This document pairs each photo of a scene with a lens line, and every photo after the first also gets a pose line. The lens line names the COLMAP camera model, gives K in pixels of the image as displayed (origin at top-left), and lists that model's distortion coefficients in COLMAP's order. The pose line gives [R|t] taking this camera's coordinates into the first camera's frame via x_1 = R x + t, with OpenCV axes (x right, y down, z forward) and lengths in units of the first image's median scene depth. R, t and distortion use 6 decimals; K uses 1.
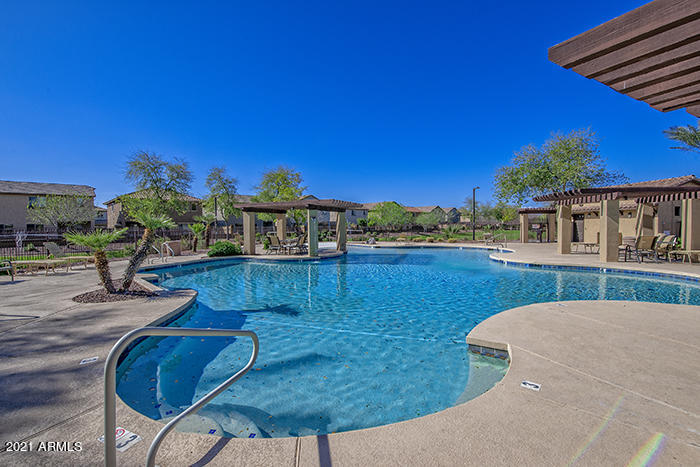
lens RADIAL K [[327.5, 0, 350.0], [0, 327.5, 233.5], [0, 0, 1]] dist [-0.000181, -0.000553]
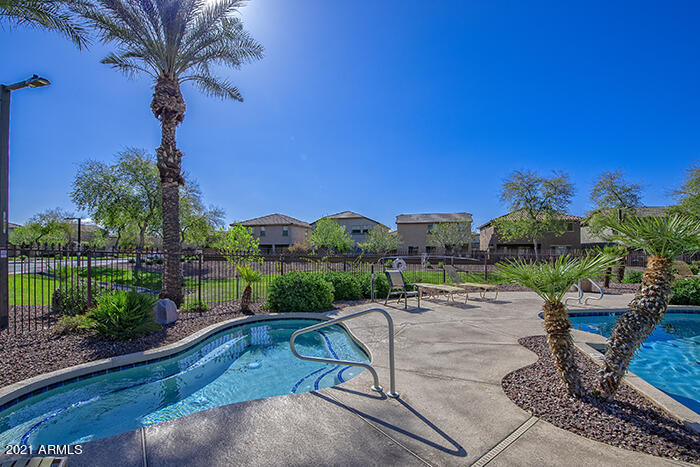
lens RADIAL K [[327.5, 0, 350.0], [0, 327.5, 233.5], [0, 0, 1]] dist [-0.000181, -0.000553]
pose [[0.534831, -0.032090, -0.844349, -0.080084], [-0.026029, 0.998179, -0.054424, -0.002237], [0.844558, 0.051085, 0.533022, 0.075463]]
